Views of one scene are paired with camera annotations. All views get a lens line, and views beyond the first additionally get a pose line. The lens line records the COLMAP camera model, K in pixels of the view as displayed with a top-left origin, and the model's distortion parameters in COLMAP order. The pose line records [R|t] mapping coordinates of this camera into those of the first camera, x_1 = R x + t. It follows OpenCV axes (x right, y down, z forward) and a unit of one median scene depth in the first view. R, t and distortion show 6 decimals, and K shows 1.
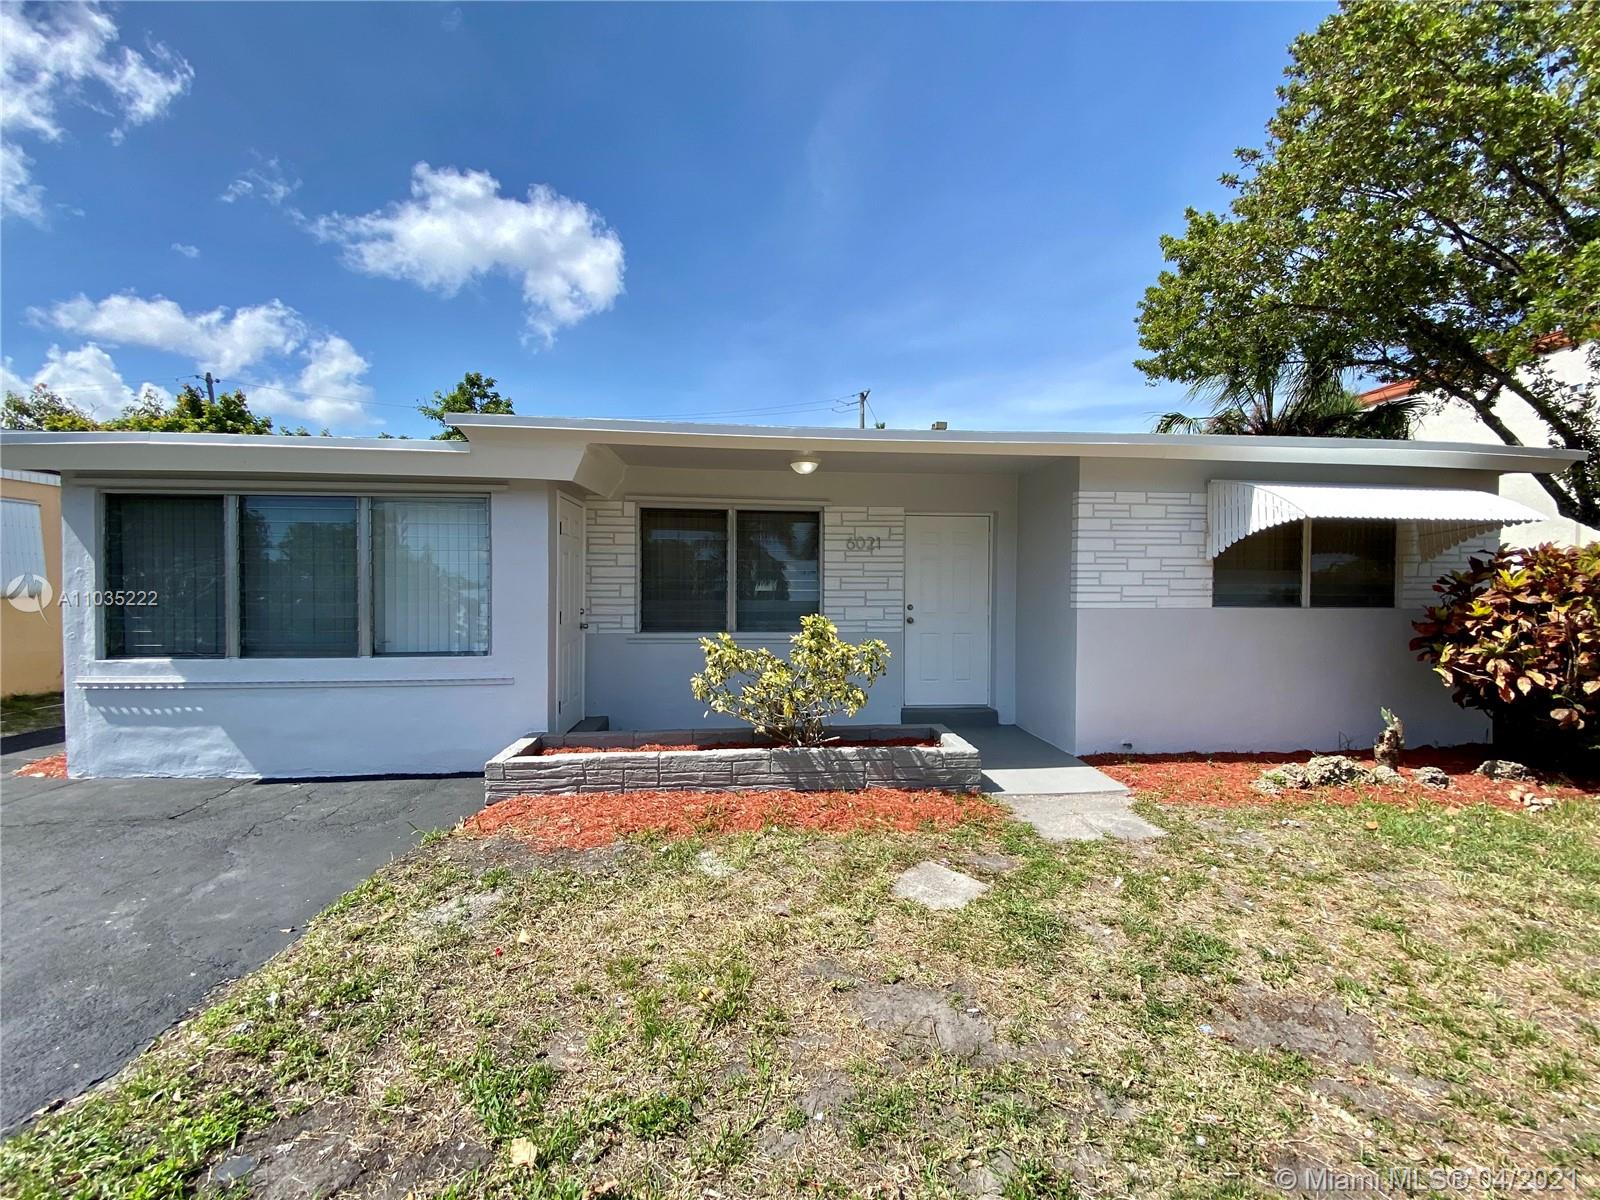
lens RADIAL K [[650.3, 0, 809.1], [0, 650.3, 588.2], [0, 0, 1]] dist [0.032631, -0.027050]
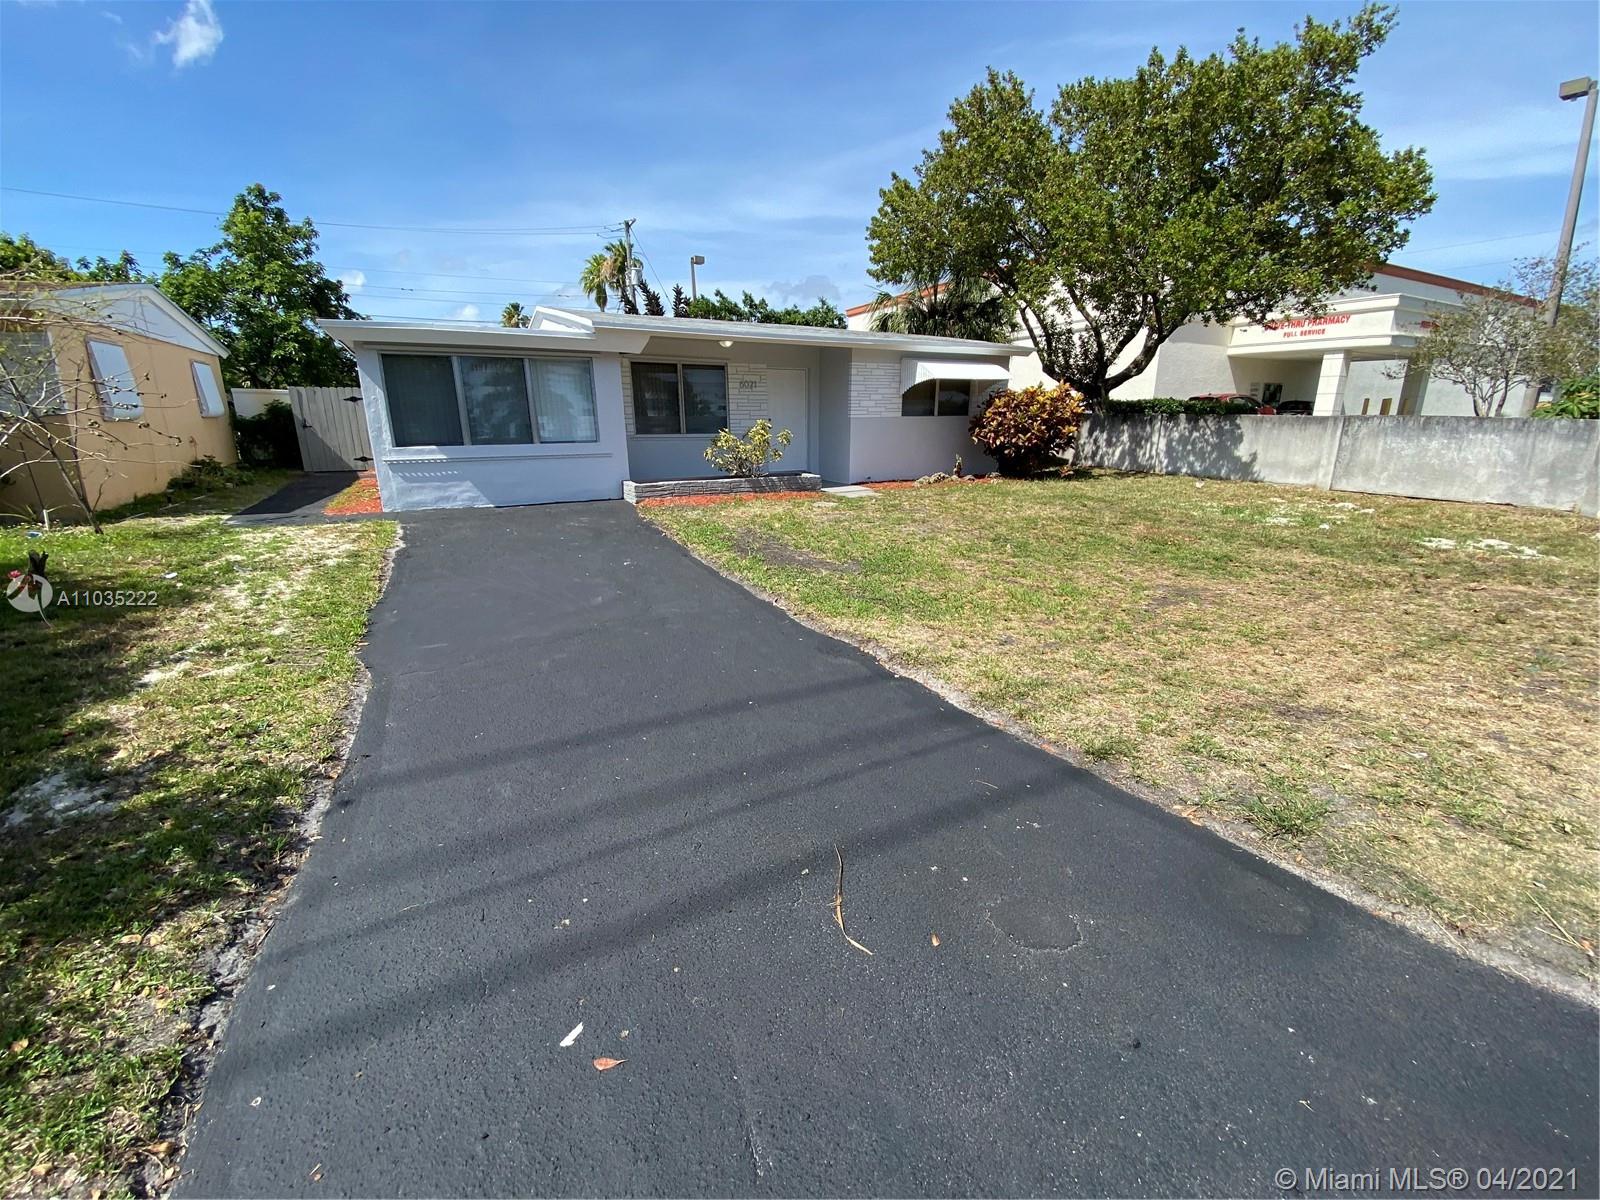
lens RADIAL K [[655.3, 0, 820.2], [0, 655.3, 594.3], [0, 0, 1]] dist [0.030810, -0.024497]
pose [[0.911526, -0.117481, 0.394105, -0.720454], [0.009976, 0.964362, 0.264400, 0.023476], [-0.411122, -0.237076, 0.880212, -1.217578]]
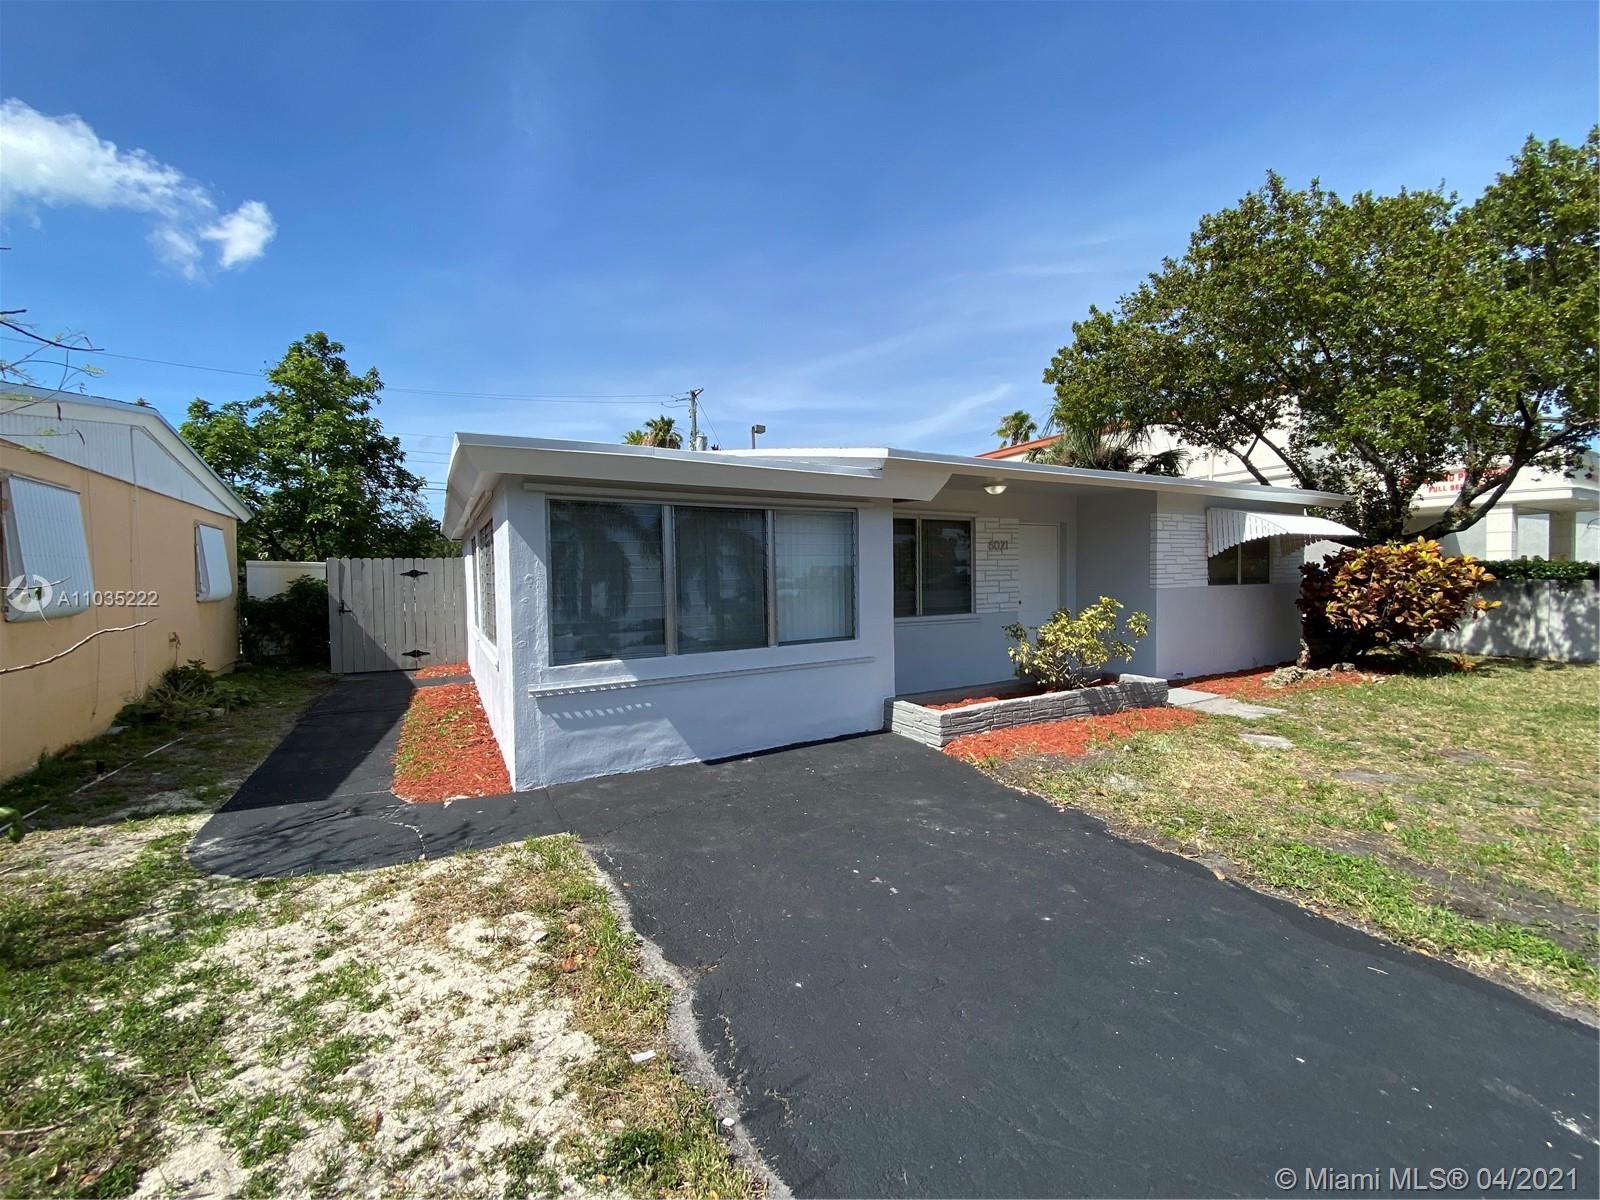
lens RADIAL K [[650.3, 0, 809.1], [0, 650.3, 588.2], [0, 0, 1]] dist [0.032631, -0.027050]
pose [[0.906493, -0.027236, 0.421342, -1.079943], [0.021653, 0.999603, 0.018031, -0.017630], [-0.421665, -0.007222, 0.906723, -0.067720]]
